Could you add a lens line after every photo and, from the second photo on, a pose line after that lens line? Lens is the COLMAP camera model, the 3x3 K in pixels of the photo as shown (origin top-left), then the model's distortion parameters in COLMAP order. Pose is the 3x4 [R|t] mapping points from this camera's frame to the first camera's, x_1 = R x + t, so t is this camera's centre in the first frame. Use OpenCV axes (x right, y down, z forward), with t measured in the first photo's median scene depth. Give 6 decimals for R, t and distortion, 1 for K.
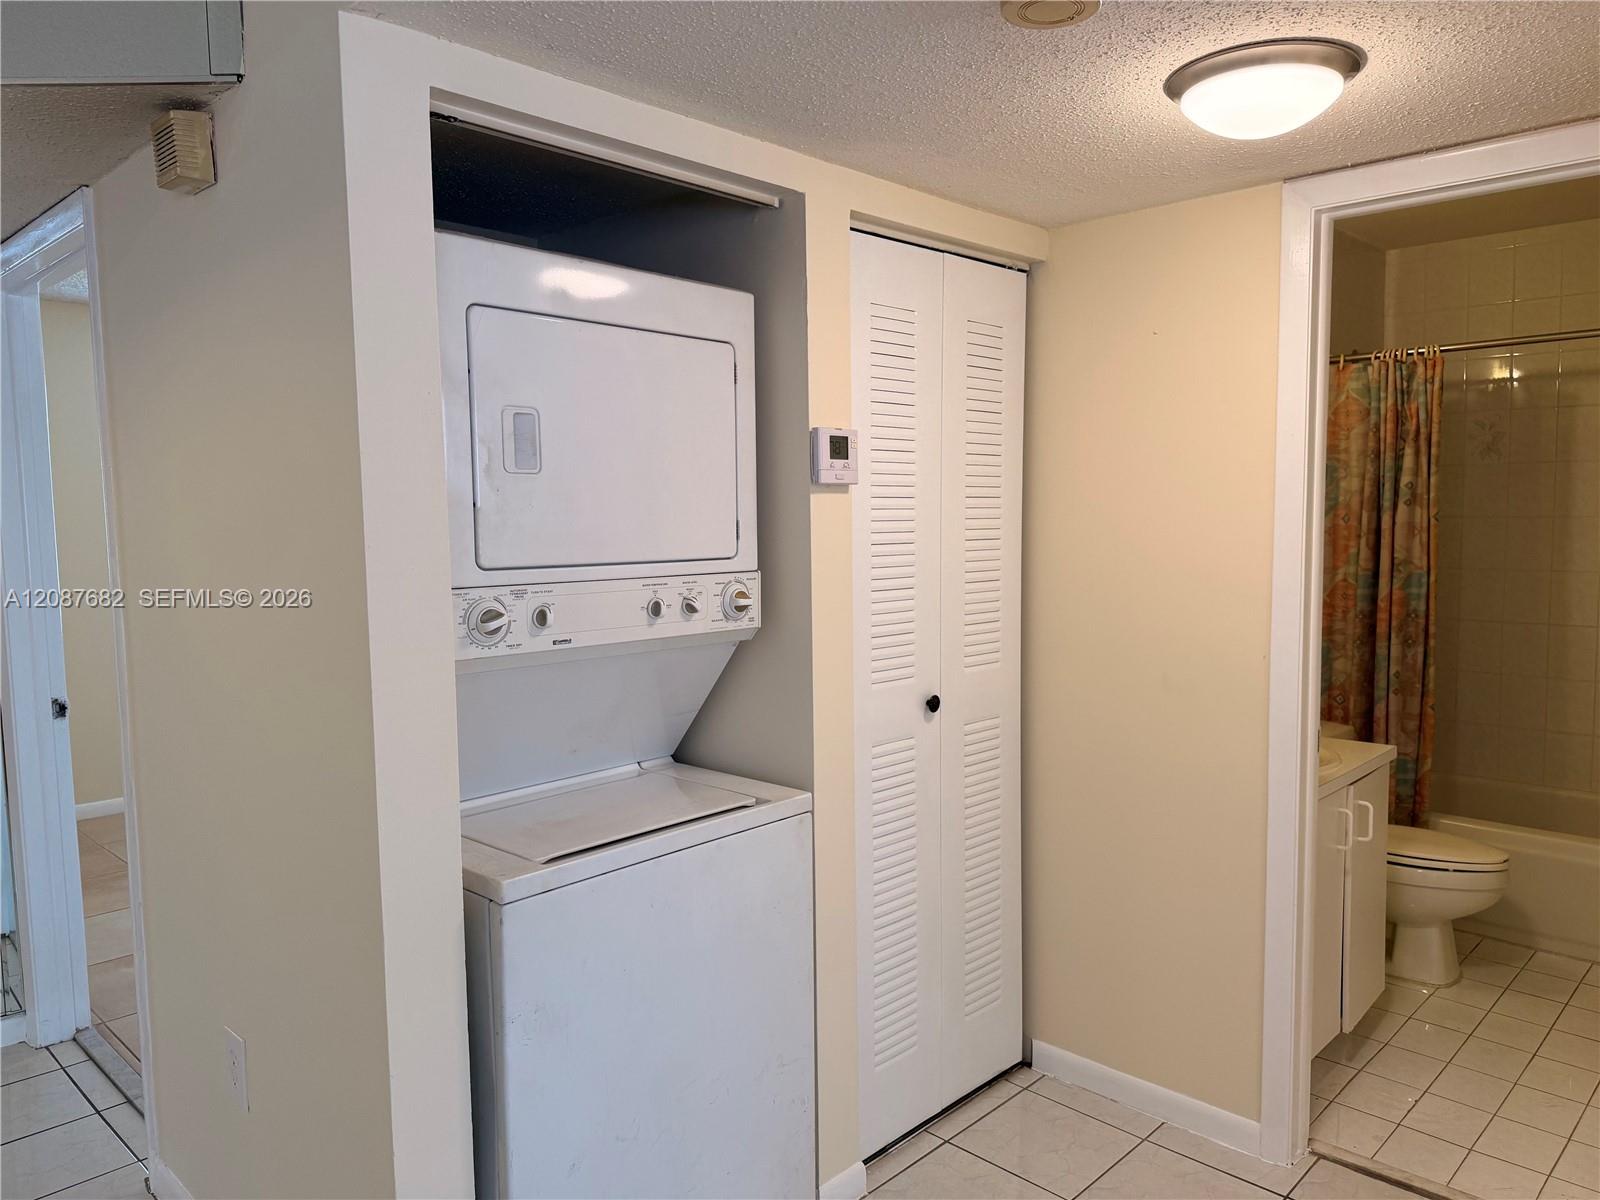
lens RADIAL K [[1138.7, 0, 800.0], [0, 1138.7, 600.0], [0, 0, 1]] dist [-0.003734, -0.003097]
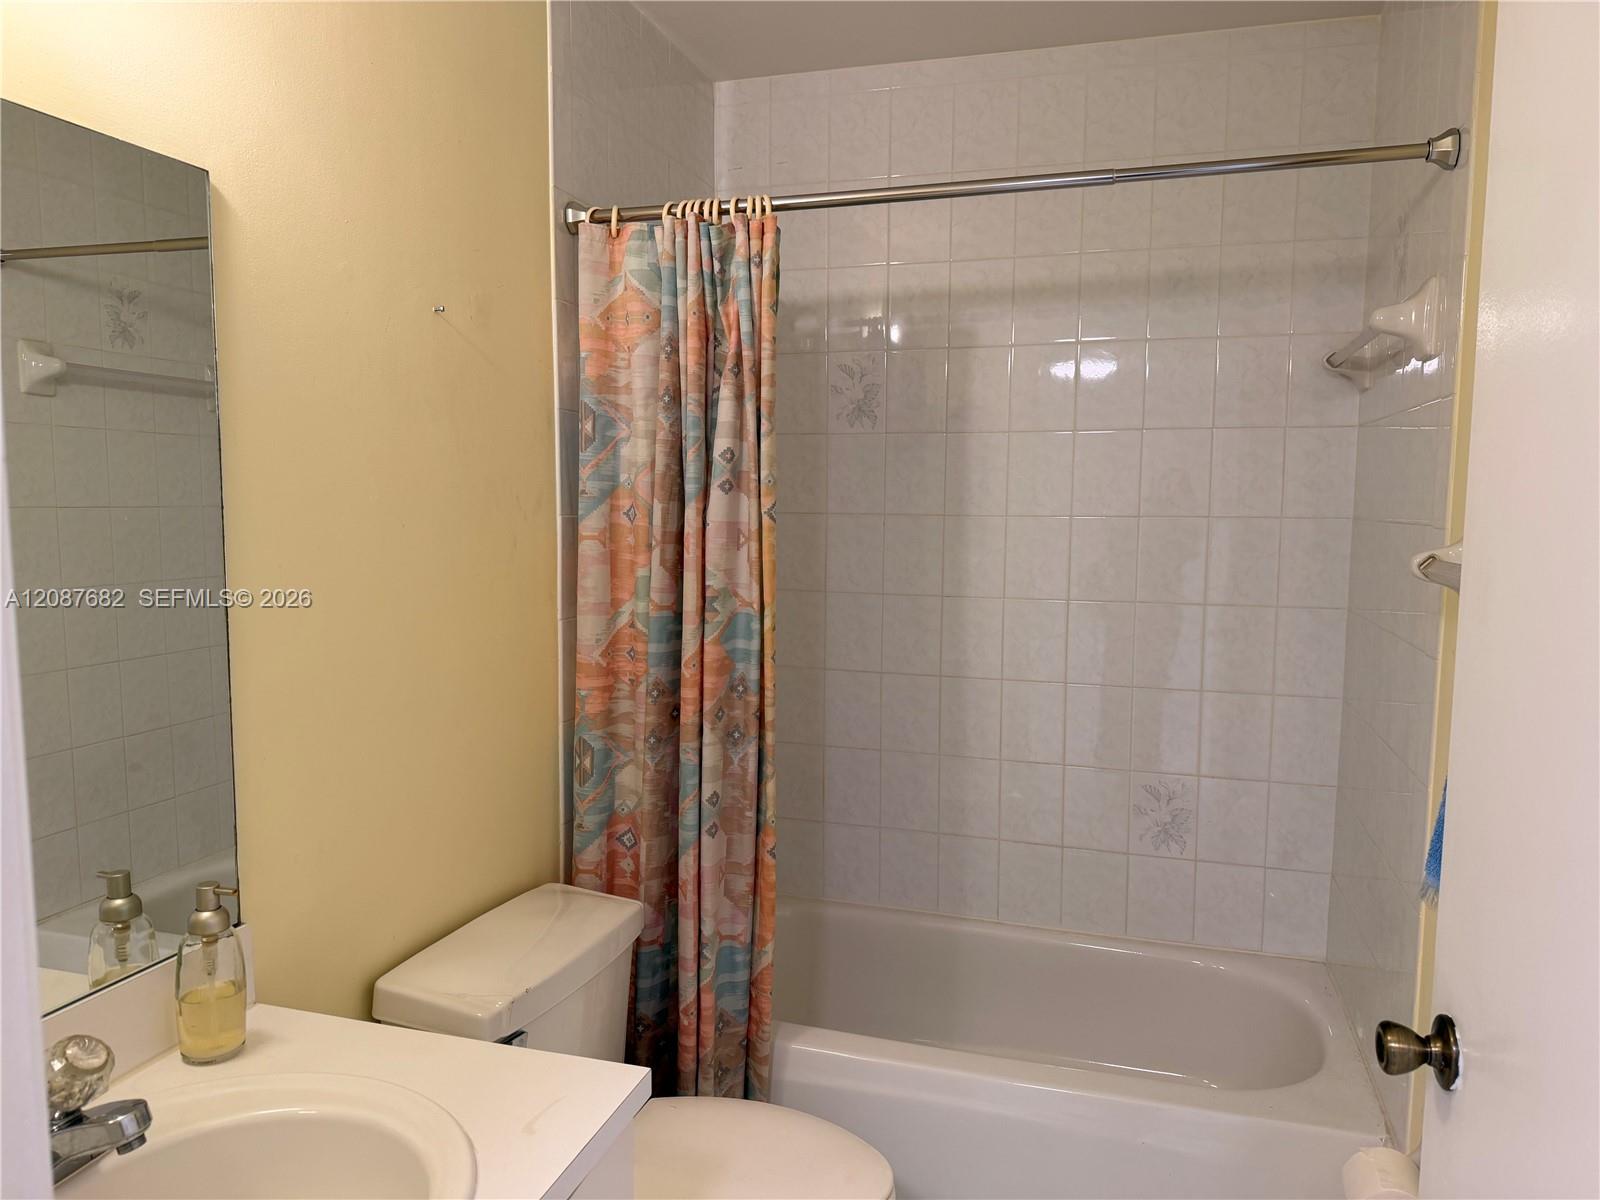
lens RADIAL K [[1113.4, 0, 800.0], [0, 1113.4, 600.0], [0, 0, 1]] dist [0.163145, -0.000352]
pose [[0.886829, -0.020588, 0.461640, 0.313367], [0.016851, 0.999783, 0.012217, -0.036431], [-0.461791, -0.003055, 0.886983, 0.500145]]
